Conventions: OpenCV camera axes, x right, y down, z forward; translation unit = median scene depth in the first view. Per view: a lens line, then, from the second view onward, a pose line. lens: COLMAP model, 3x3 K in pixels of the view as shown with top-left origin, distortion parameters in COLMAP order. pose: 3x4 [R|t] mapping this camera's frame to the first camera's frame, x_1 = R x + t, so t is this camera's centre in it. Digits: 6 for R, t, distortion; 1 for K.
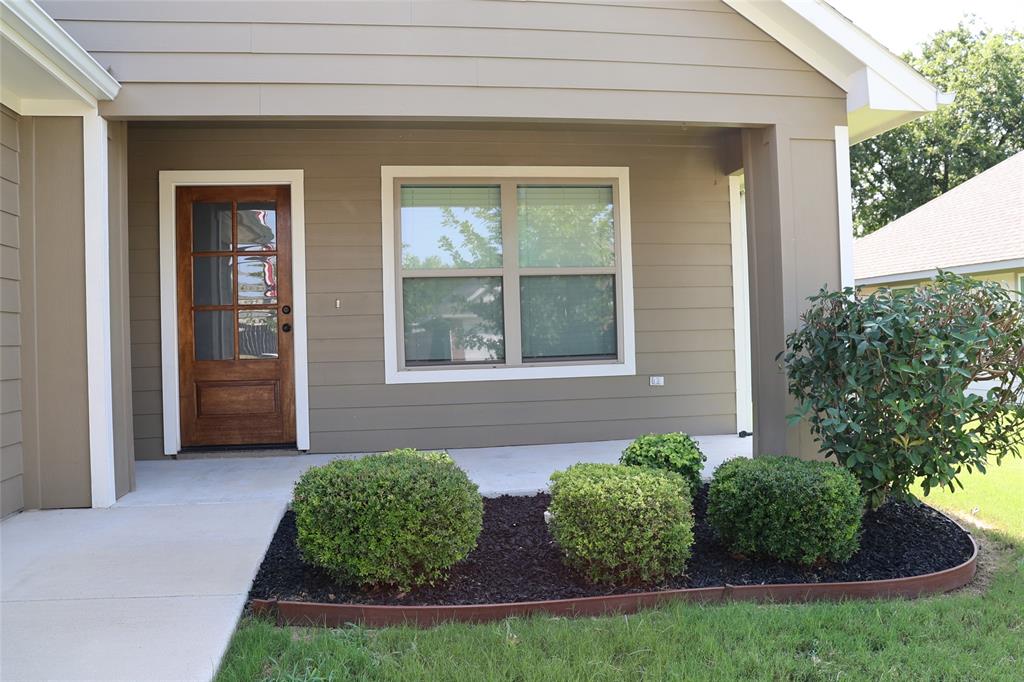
lens RADIAL K [[842.6, 0, 510.8], [0, 842.6, 337.3], [0, 0, 1]] dist [-0.165699, 0.133089]
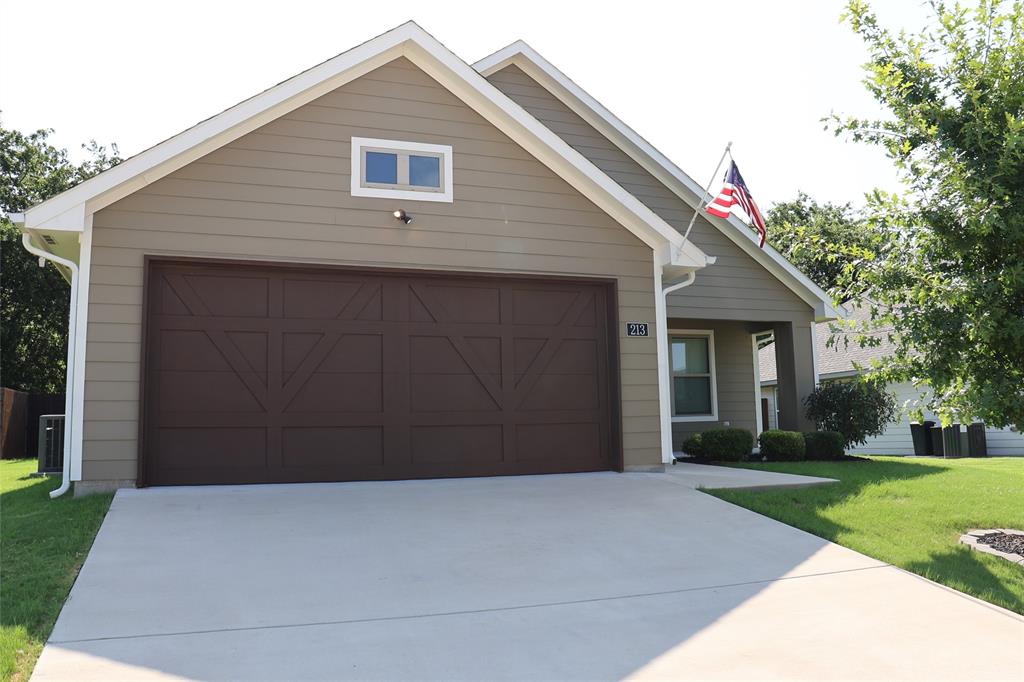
lens RADIAL K [[842.6, 0, 512.7], [0, 842.6, 340.3], [0, 0, 1]] dist [-0.165699, 0.133089]
pose [[0.979346, 0.029181, 0.200073, -0.860097], [-0.004766, 0.992588, -0.121438, 0.105359], [-0.202134, 0.117976, 0.972226, -1.118877]]
